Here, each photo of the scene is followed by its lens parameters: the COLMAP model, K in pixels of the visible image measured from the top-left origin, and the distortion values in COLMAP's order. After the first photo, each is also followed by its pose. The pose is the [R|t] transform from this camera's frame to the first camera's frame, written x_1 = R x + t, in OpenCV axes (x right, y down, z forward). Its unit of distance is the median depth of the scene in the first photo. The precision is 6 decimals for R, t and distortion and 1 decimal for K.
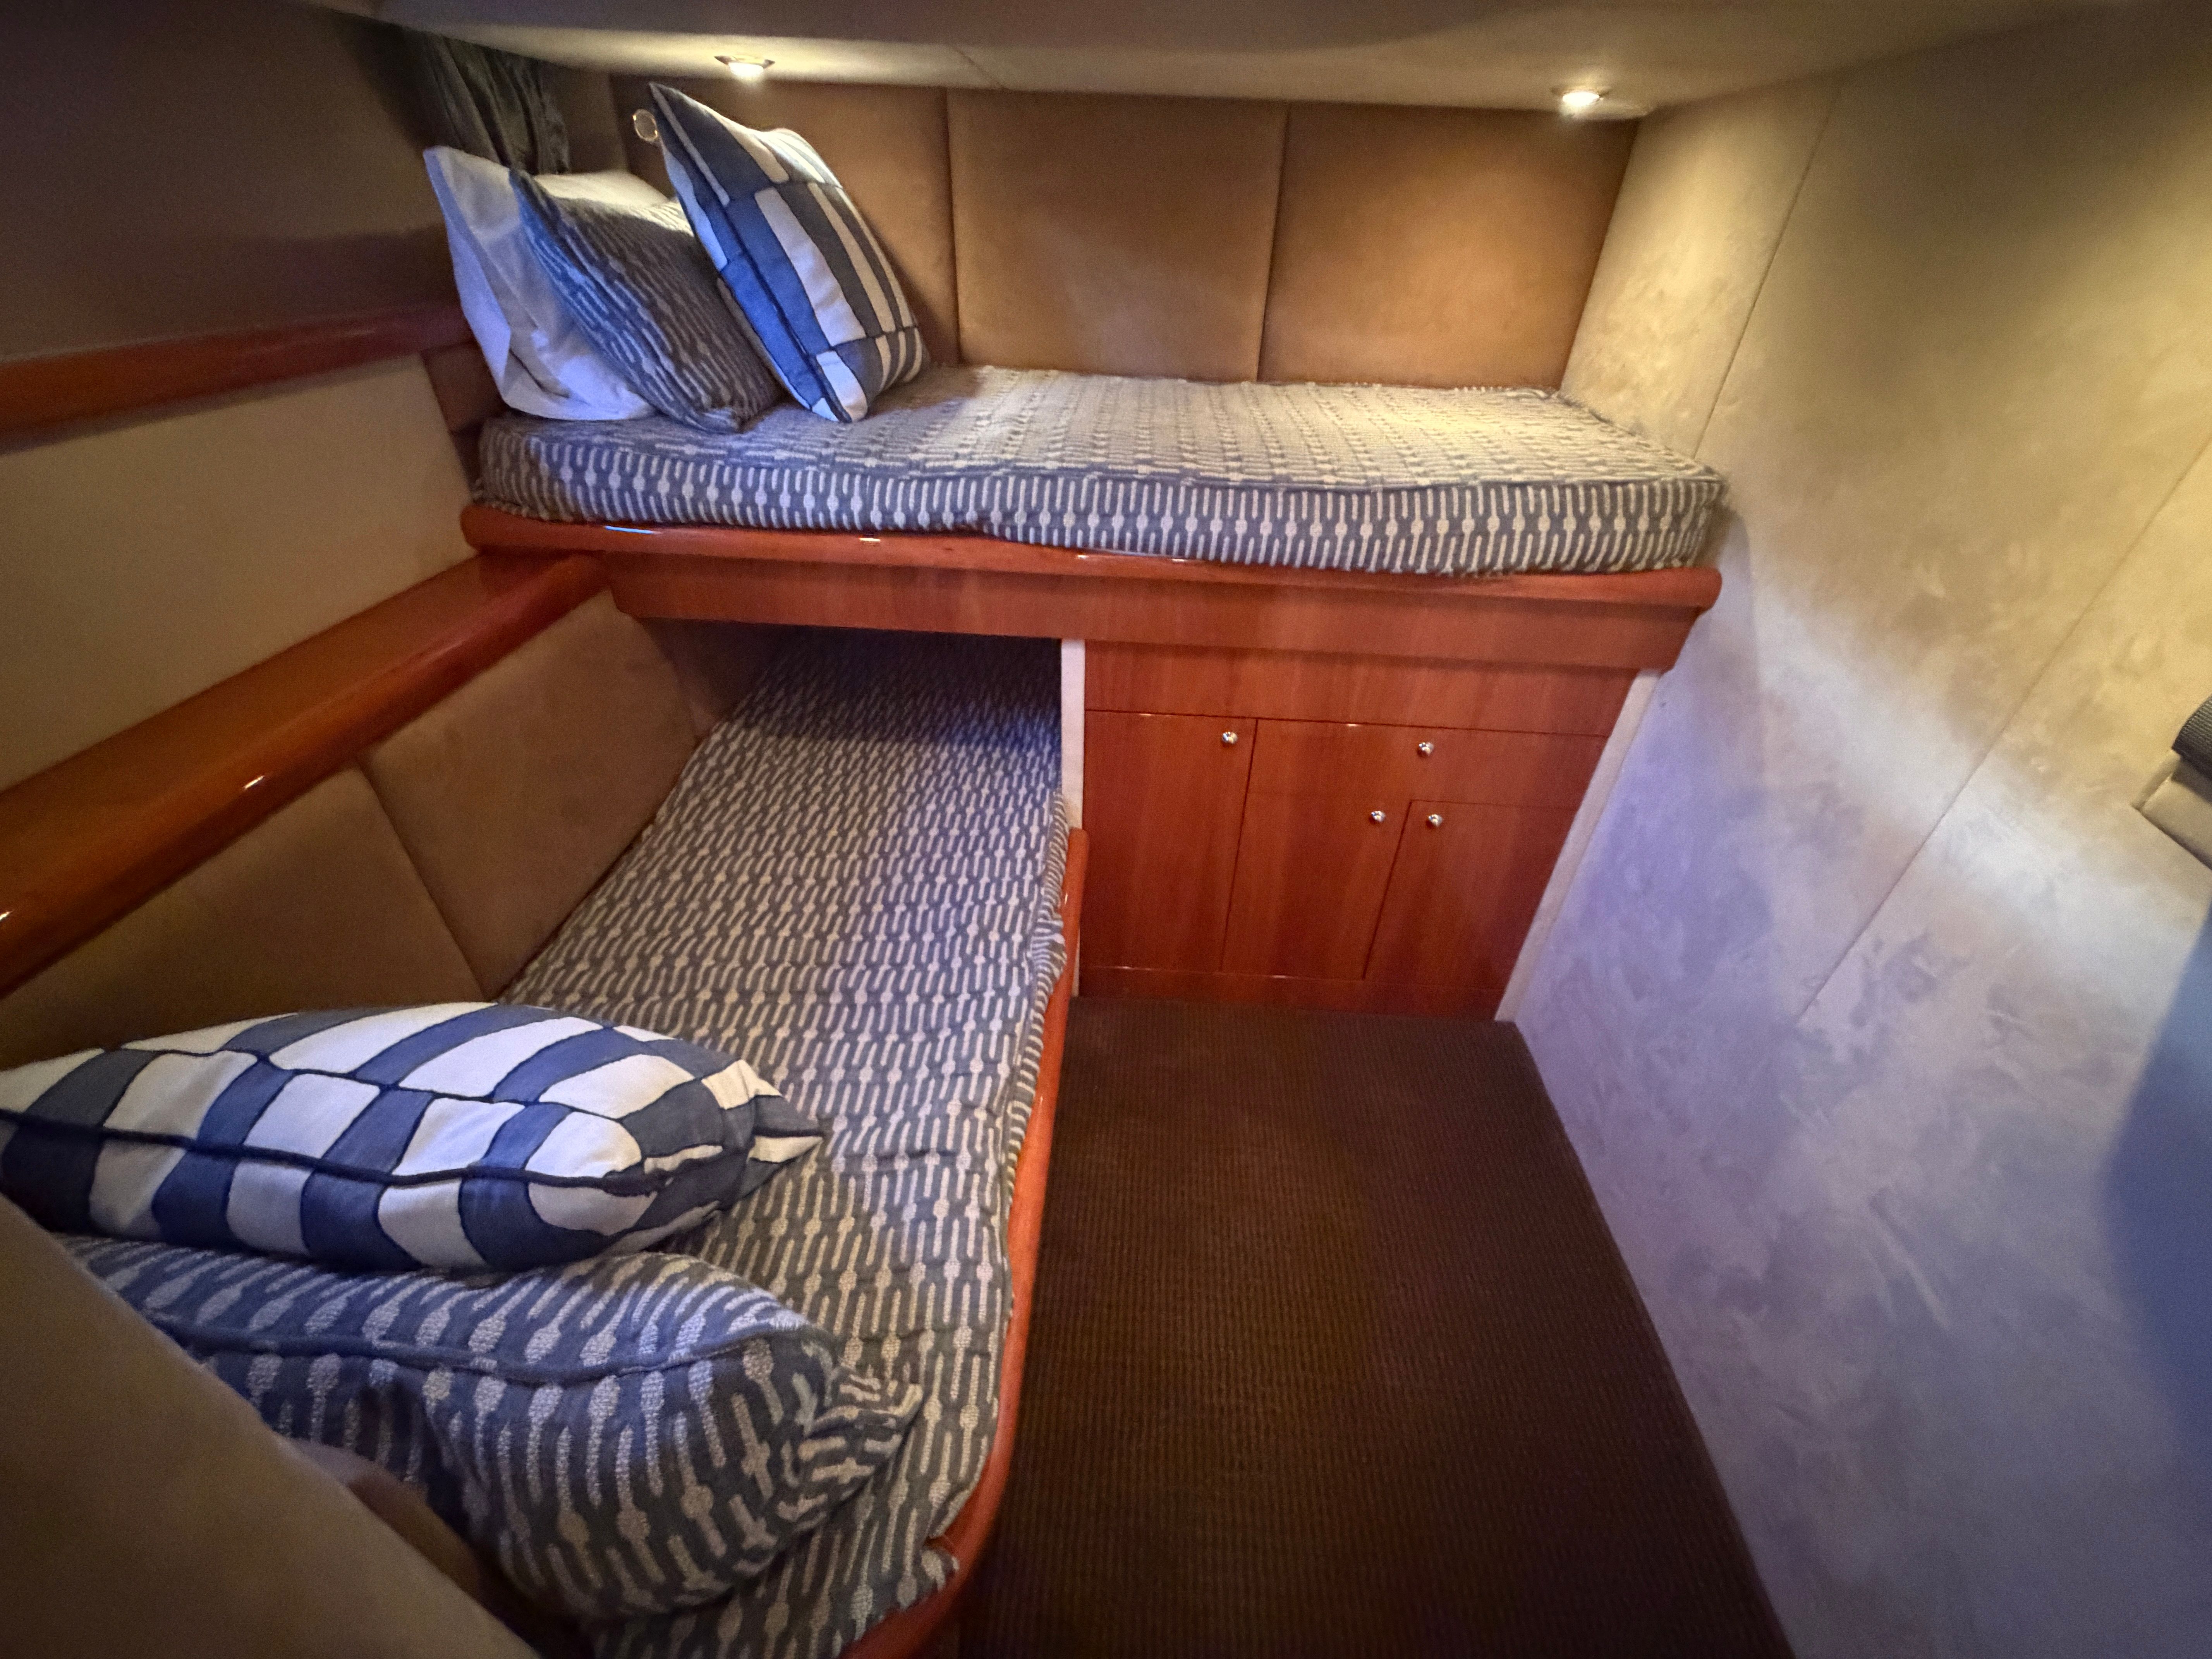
lens RADIAL K [[877.4, 0, 1107.6], [0, 877.4, 831.6], [0, 0, 1]] dist [-0.011528, 0.001665]
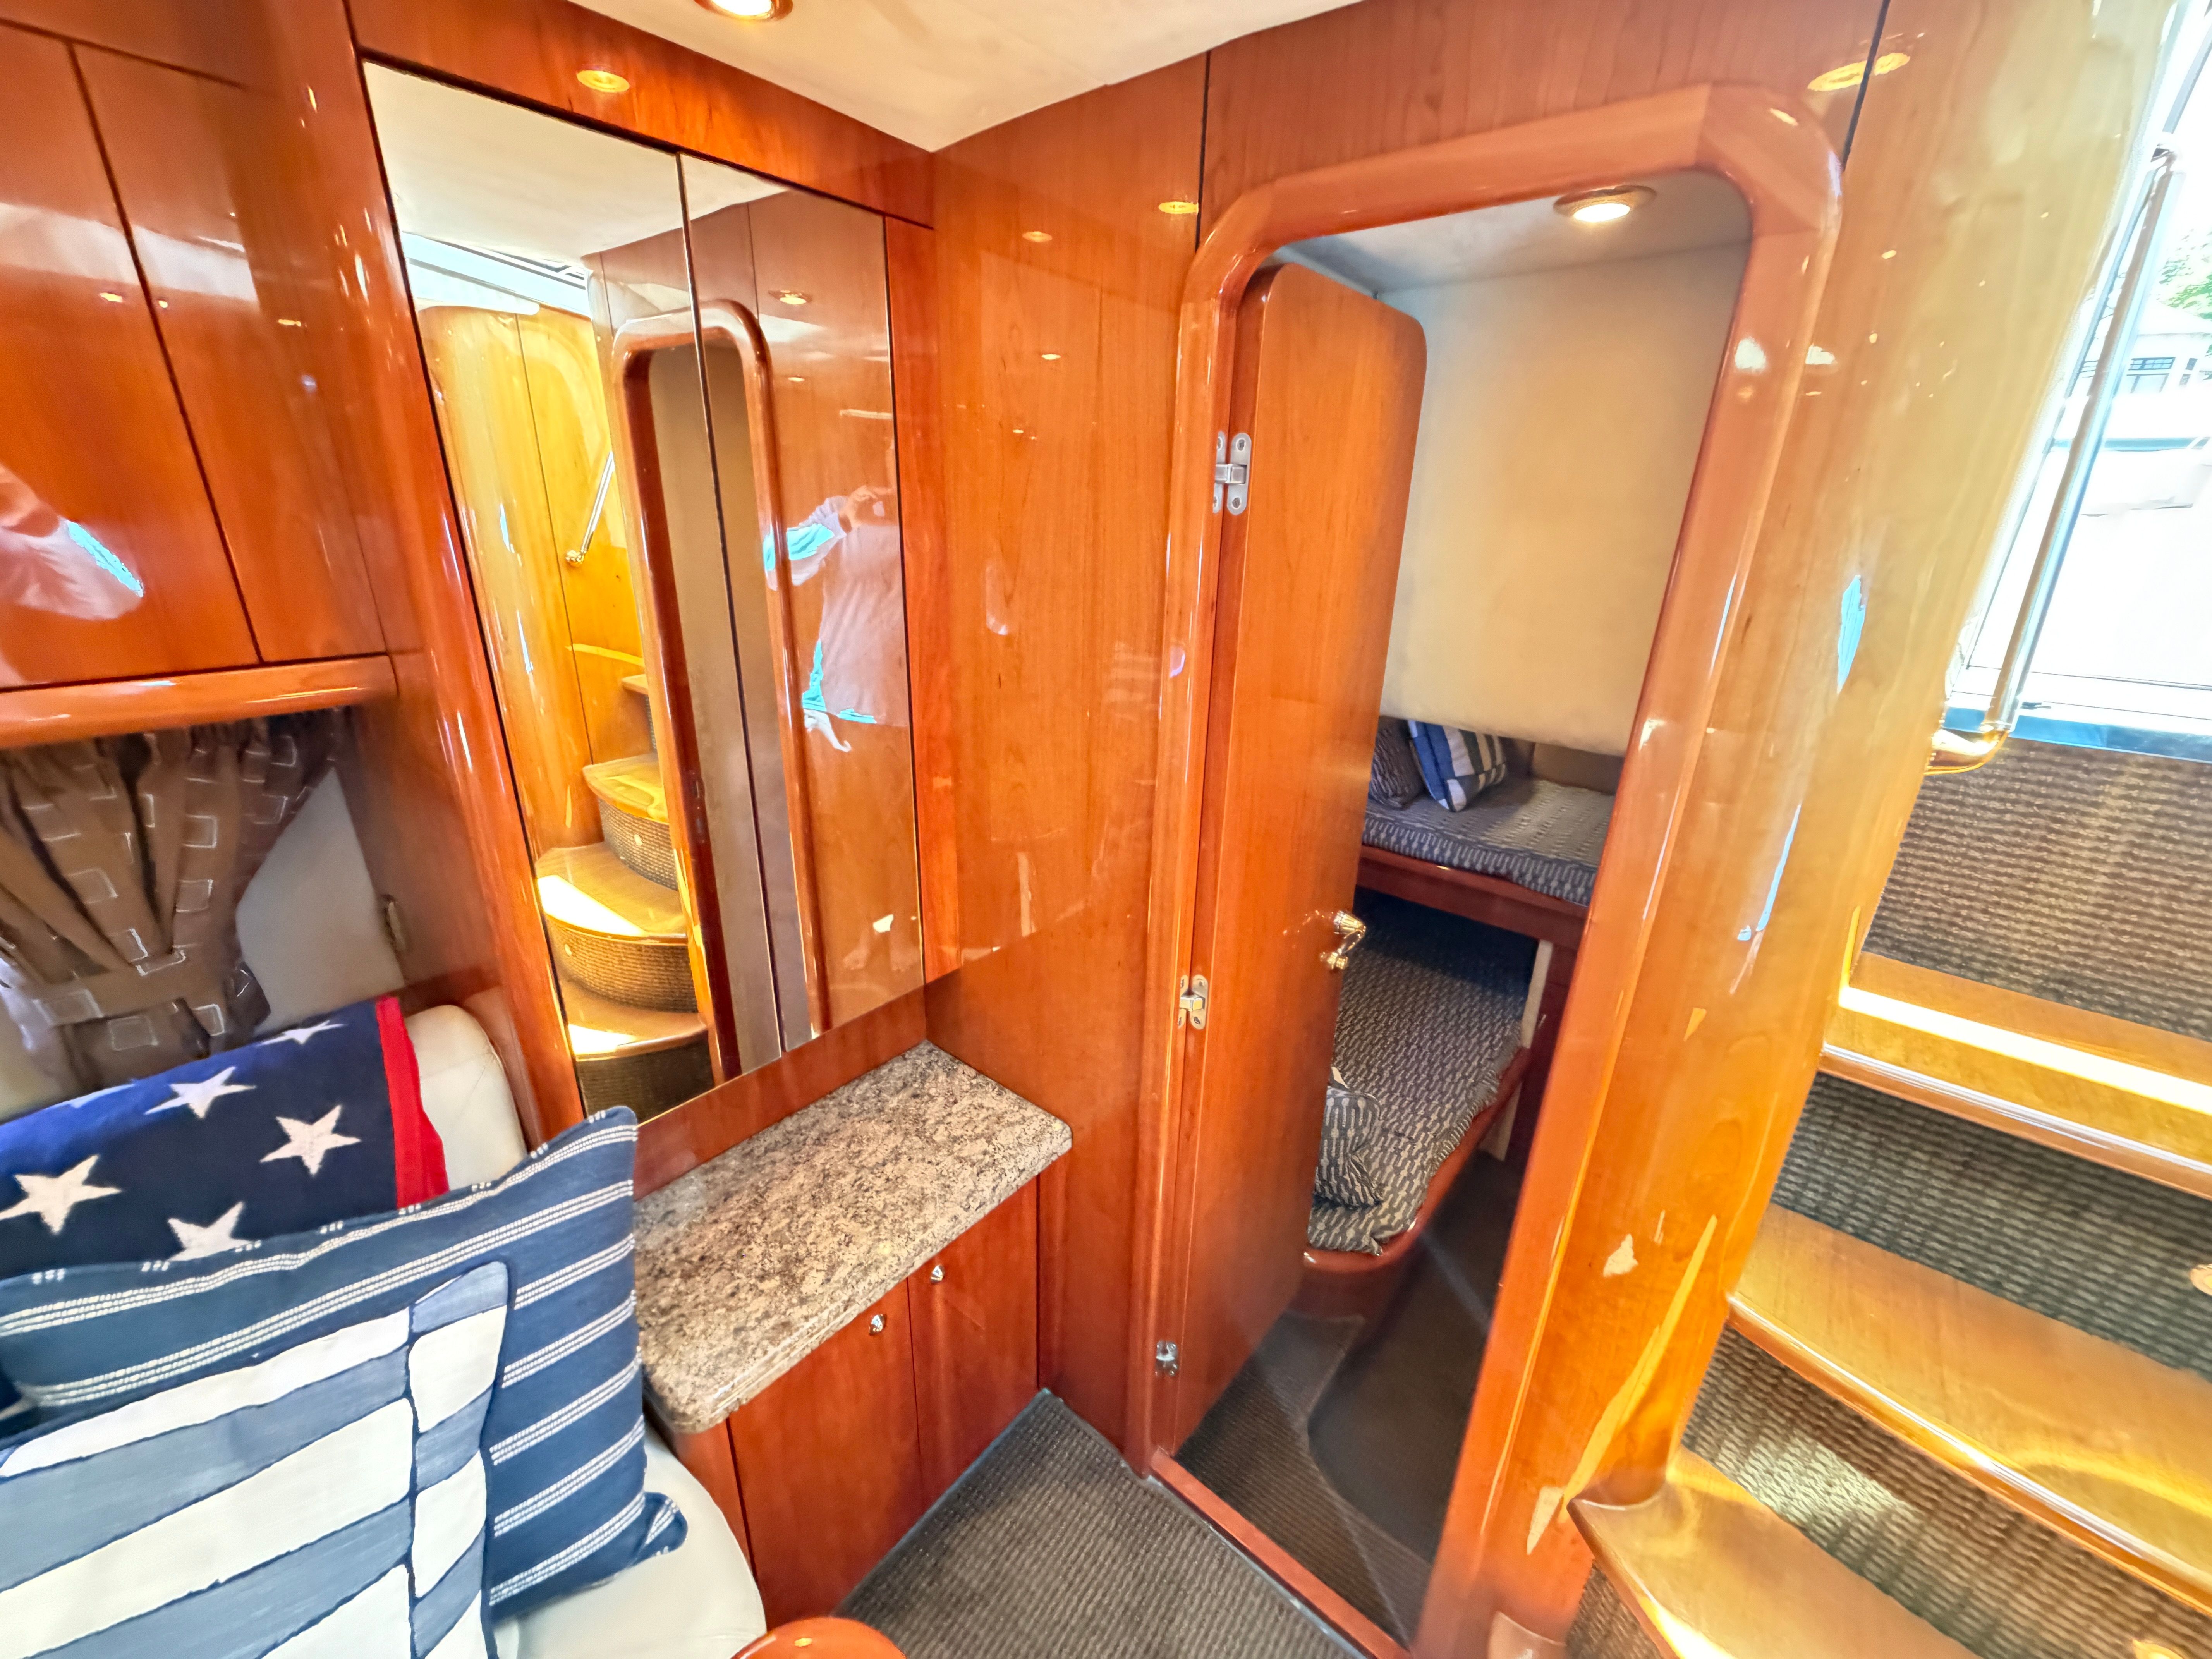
lens RADIAL K [[877.4, 0, 1104.2], [0, 877.4, 833.6], [0, 0, 1]] dist [-0.011528, 0.001665]
pose [[0.803080, 0.195200, -0.562991, 0.227622], [-0.341121, 0.925286, -0.165778, 0.215328], [0.488568, 0.325181, 0.809666, -1.130169]]
